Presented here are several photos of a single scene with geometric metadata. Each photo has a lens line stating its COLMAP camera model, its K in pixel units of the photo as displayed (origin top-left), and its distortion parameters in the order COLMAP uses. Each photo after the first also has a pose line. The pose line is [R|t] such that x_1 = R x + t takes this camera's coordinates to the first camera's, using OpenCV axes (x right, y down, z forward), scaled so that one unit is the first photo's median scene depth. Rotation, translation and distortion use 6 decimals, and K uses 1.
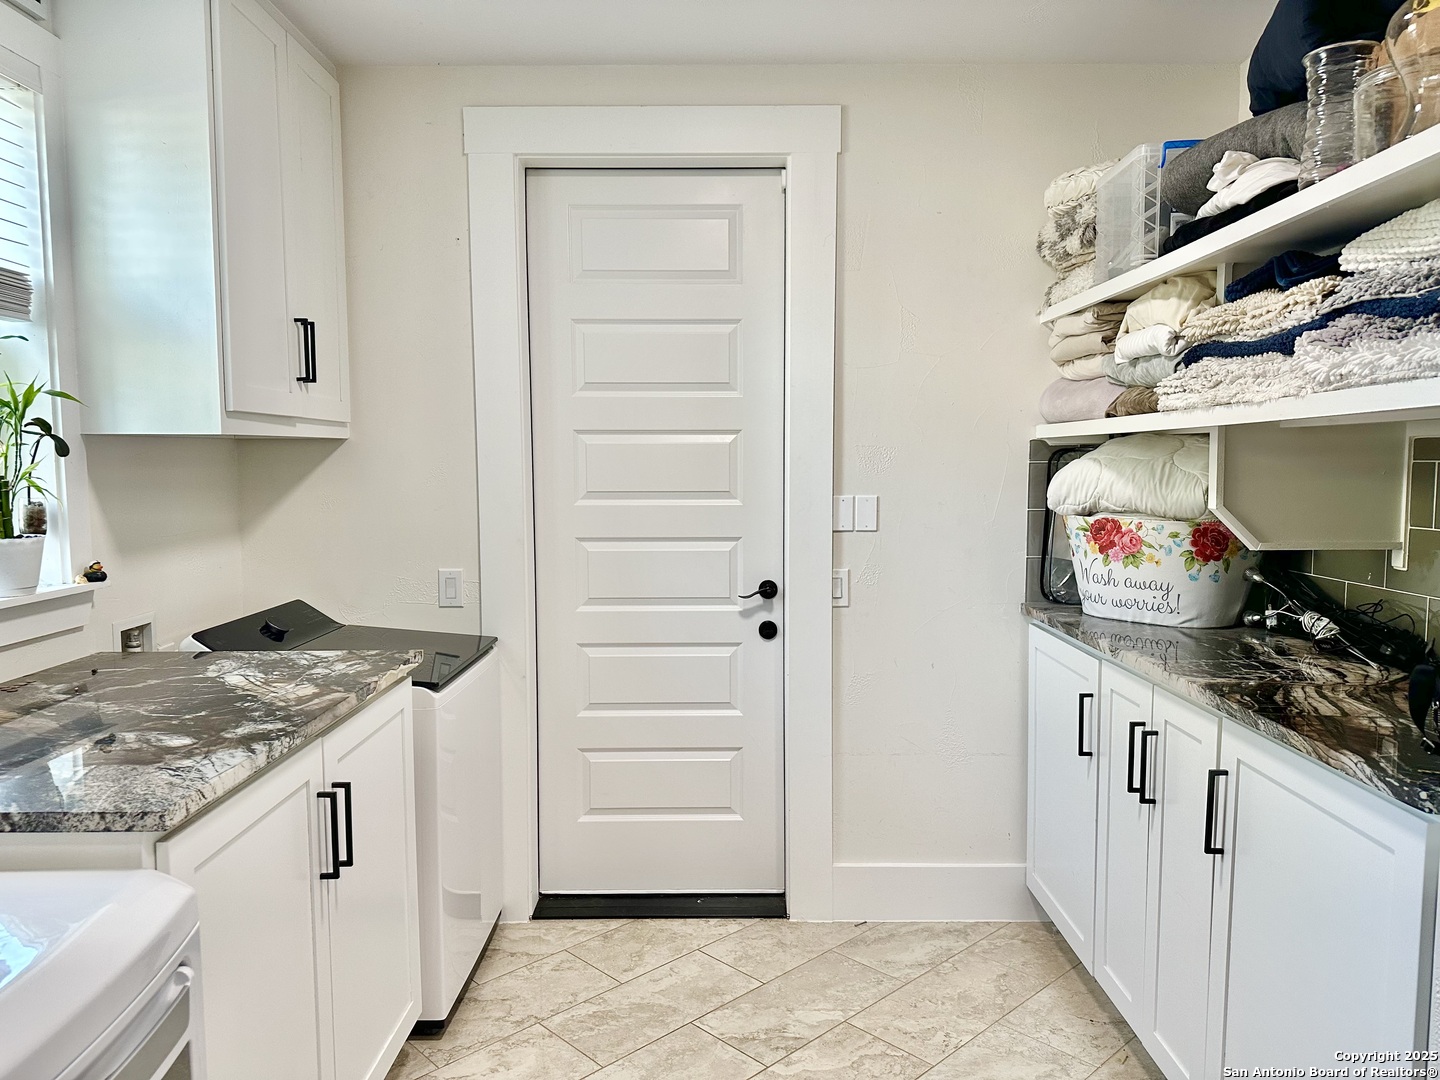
lens RADIAL K [[1003.7, 0, 724.9], [0, 1003.7, 530.7], [0, 0, 1]] dist [0.106861, -0.142938]
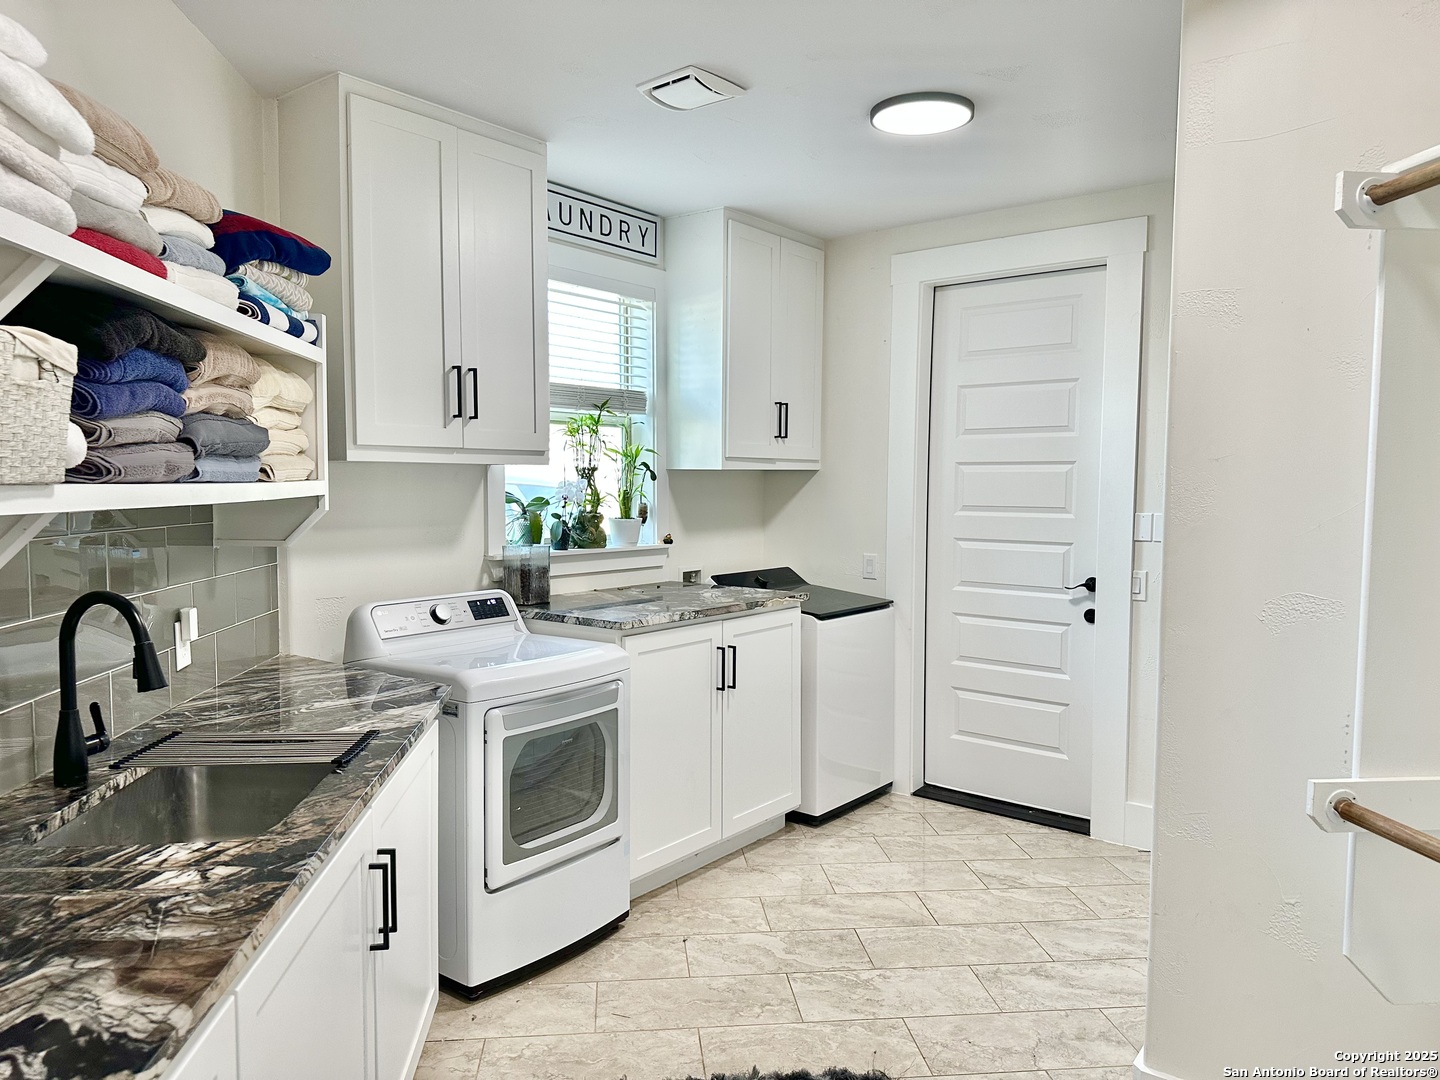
lens RADIAL K [[997.7, 0, 712.8], [0, 997.7, 525.0], [0, 0, 1]] dist [0.119393, -0.194995]
pose [[0.777096, 0.036342, -0.628332, 0.523688], [-0.051339, 0.998665, -0.005733, 0.015849], [0.627285, 0.036713, 0.777924, -0.353827]]
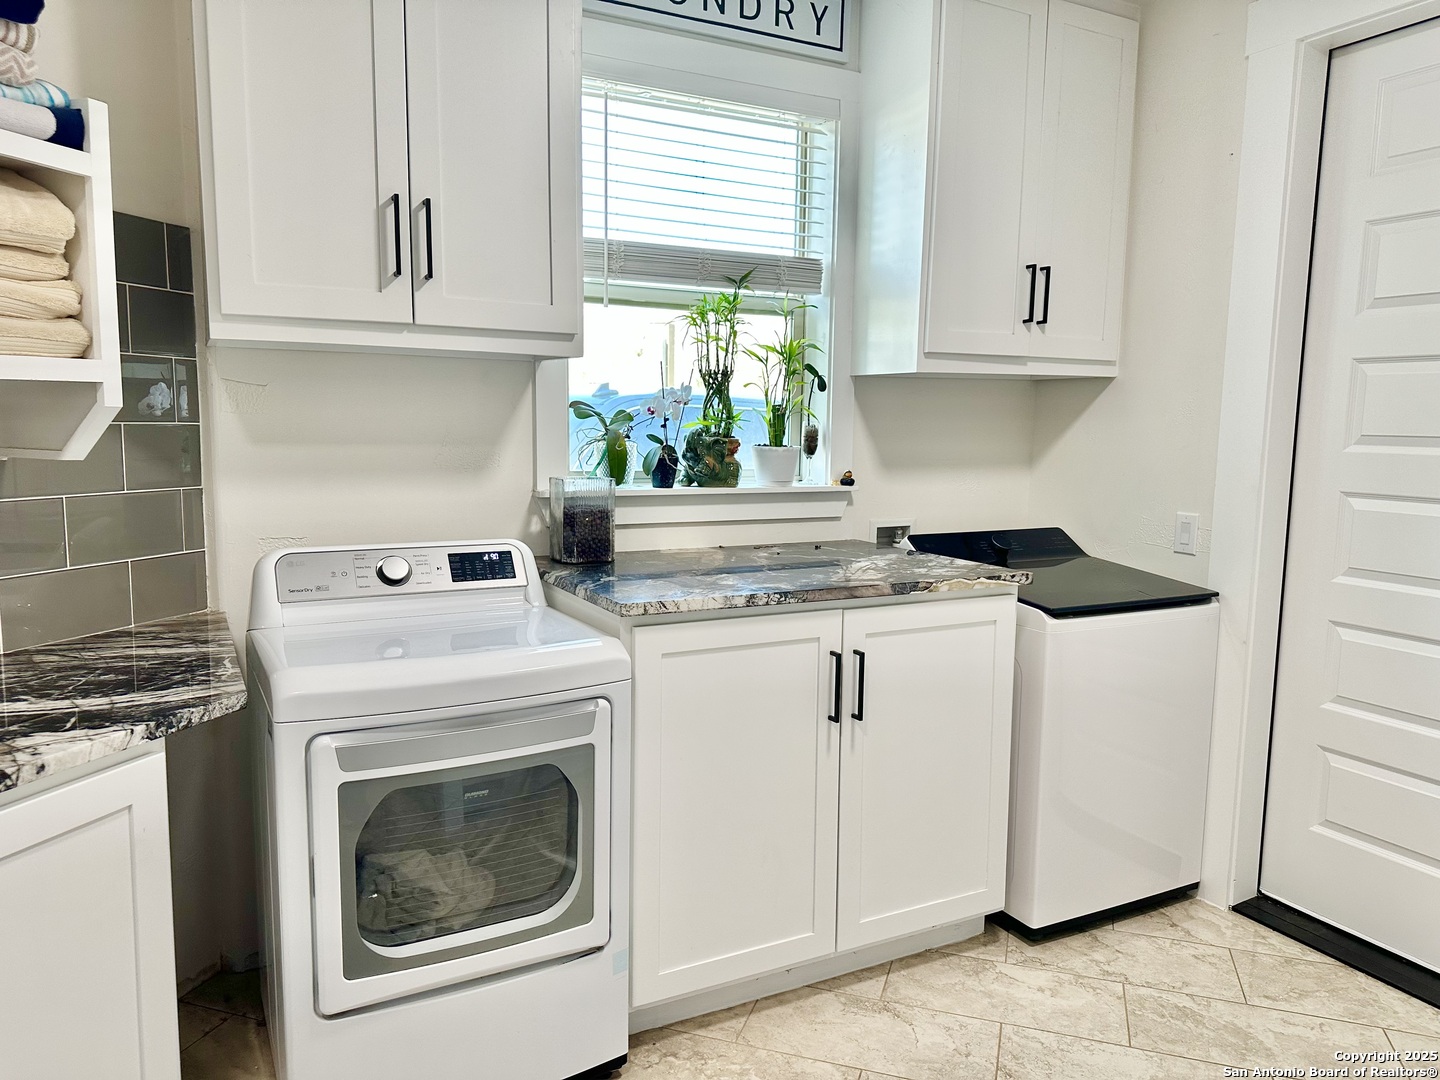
lens RADIAL K [[1011.3, 0, 724.0], [0, 1011.3, 532.3], [0, 0, 1]] dist [0.053679, -0.069381]
pose [[0.461994, 0.108364, -0.880238, 0.386972], [-0.076962, 0.993662, 0.081933, 0.011673], [0.883538, 0.029893, 0.467405, 0.185609]]
